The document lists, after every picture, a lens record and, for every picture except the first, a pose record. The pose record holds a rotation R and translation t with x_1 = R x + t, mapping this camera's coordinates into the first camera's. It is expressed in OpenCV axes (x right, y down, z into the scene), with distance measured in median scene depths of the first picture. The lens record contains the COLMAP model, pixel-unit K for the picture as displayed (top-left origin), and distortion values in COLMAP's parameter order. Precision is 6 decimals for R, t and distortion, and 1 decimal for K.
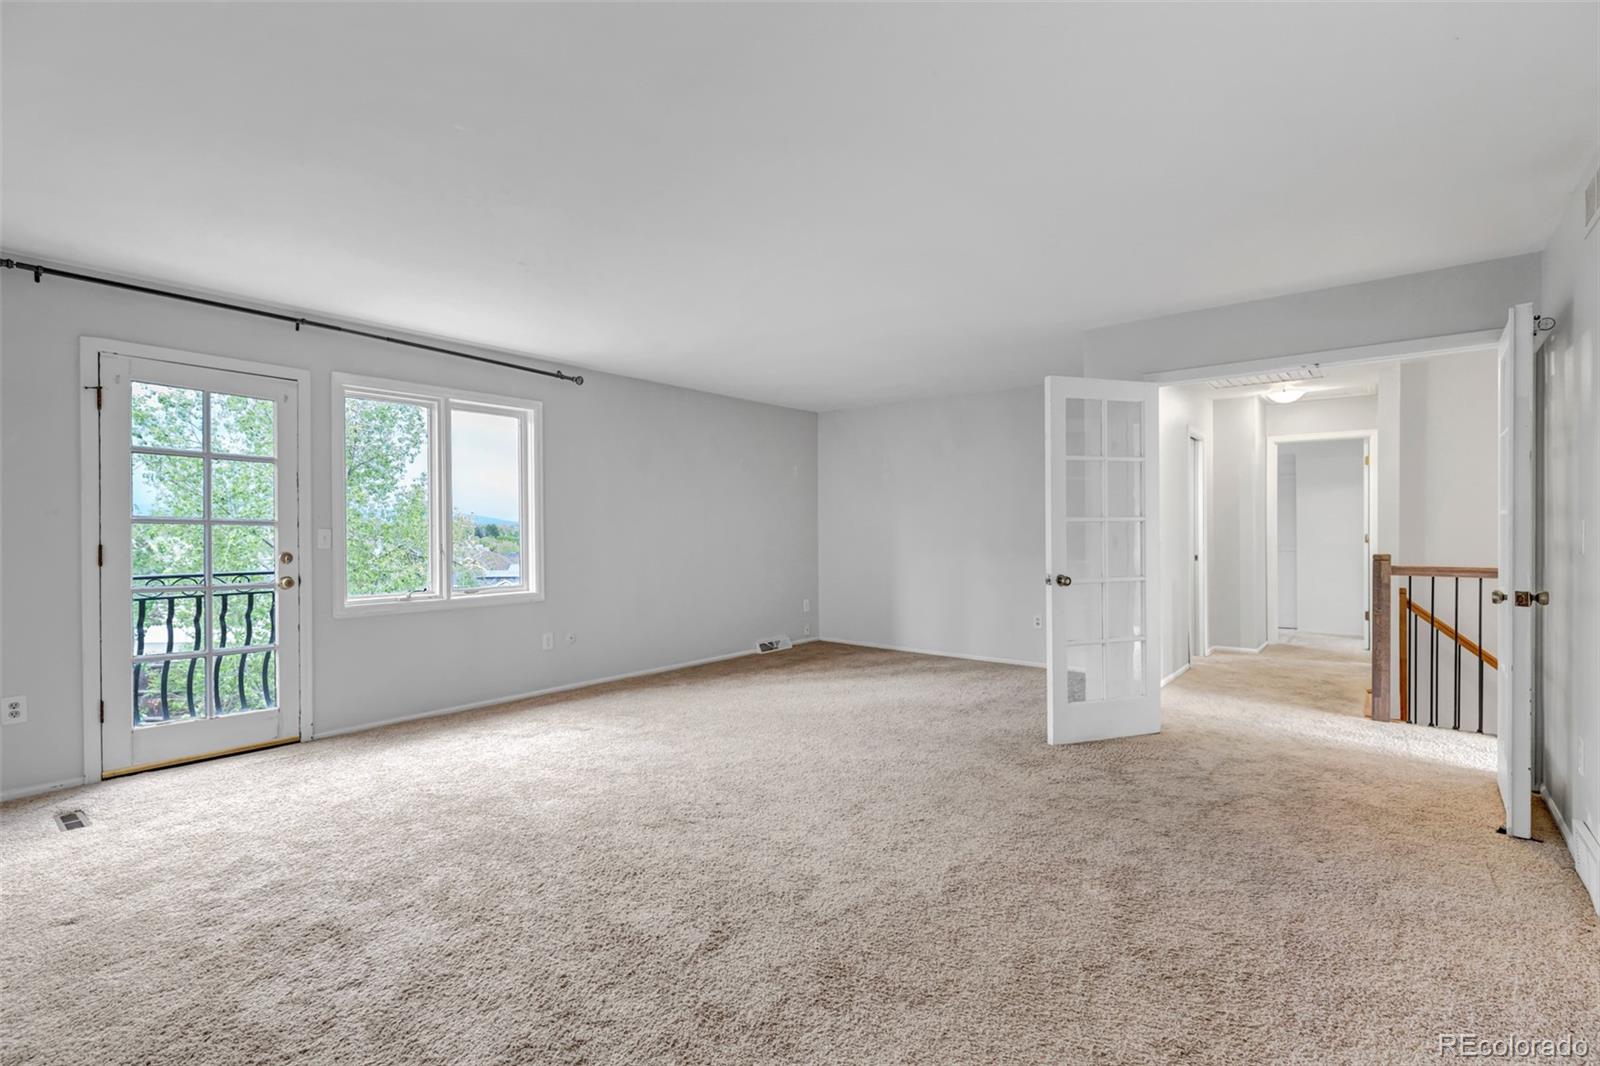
lens RADIAL K [[731.8, 0, 800.0], [0, 731.8, 533.0], [0, 0, 1]] dist [0.006896, 0.000388]
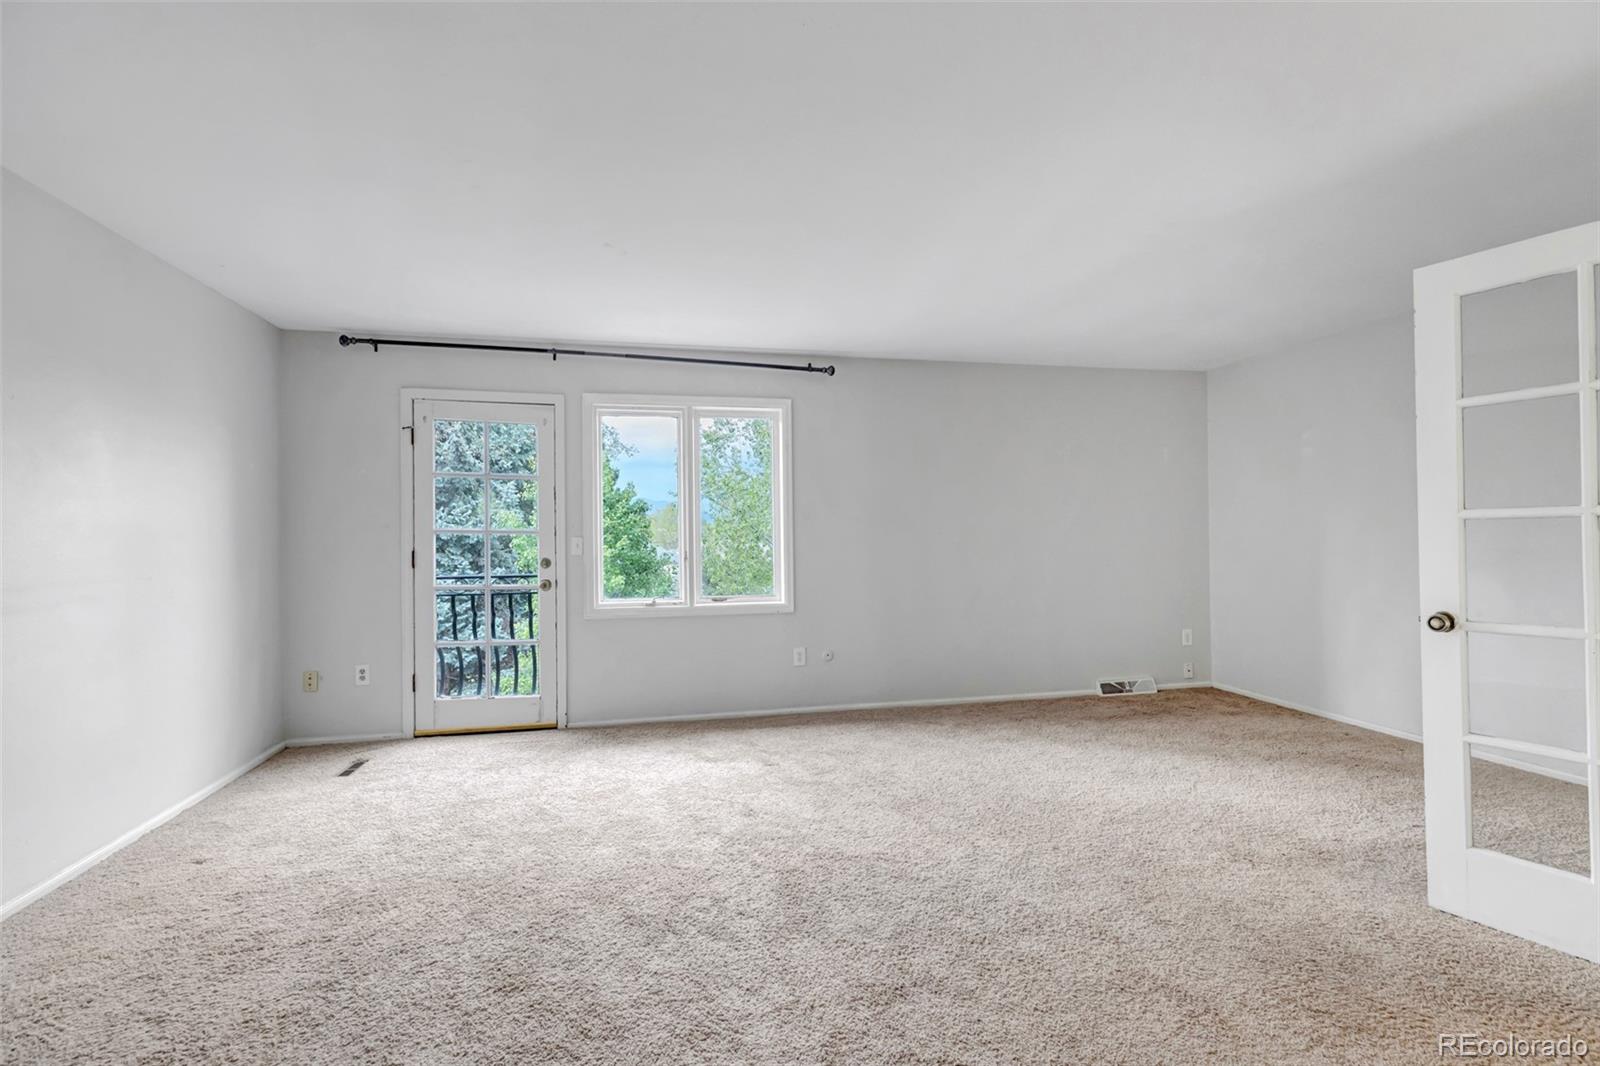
lens RADIAL K [[731.8, 0, 800.0], [0, 731.8, 533.0], [0, 0, 1]] dist [0.006896, 0.000388]
pose [[0.787125, -0.007412, -0.616748, 0.300083], [0.004400, 0.999970, -0.006403, -0.003400], [0.616777, 0.002326, 0.787134, 0.356118]]
